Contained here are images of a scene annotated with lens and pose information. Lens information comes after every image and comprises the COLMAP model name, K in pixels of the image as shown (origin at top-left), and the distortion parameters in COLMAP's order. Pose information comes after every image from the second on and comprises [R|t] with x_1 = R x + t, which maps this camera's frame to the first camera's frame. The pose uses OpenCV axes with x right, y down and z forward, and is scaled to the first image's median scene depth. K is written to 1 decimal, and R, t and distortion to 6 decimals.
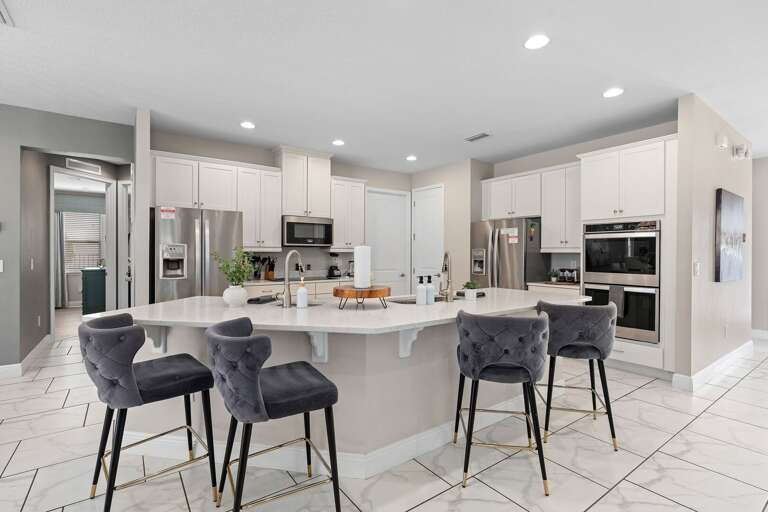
lens RADIAL K [[360.4, 0, 384.0], [0, 360.4, 256.0], [0, 0, 1]] dist [0.000252, 0.000078]
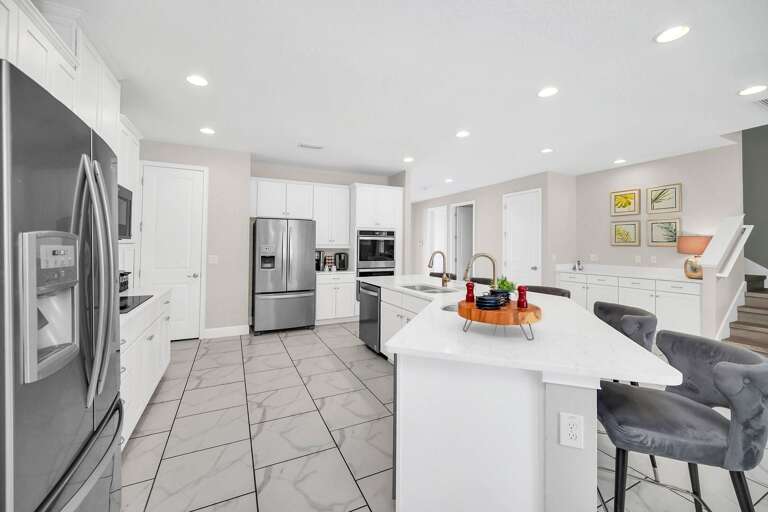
lens RADIAL K [[314.3, 0, 386.0], [0, 314.3, 241.6], [0, 0, 1]] dist [-0.000705, 0.000004]
pose [[0.168457, 0.016828, 0.985565, -0.715520], [0.005957, 0.999819, -0.018089, -0.014316], [-0.985691, 0.008919, 0.168327, 0.657275]]
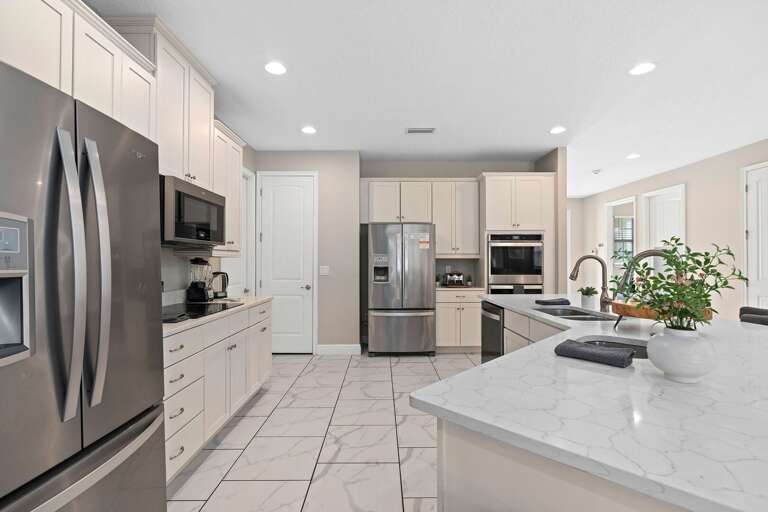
lens RADIAL K [[360.3, 0, 386.7], [0, 360.3, 259.2], [0, 0, 1]] dist [-0.002968, -0.000096]
pose [[0.579048, 0.005748, 0.815273, -0.572446], [0.009418, 0.999861, -0.013738, 0.006792], [-0.815239, 0.015634, 0.578913, 0.592946]]
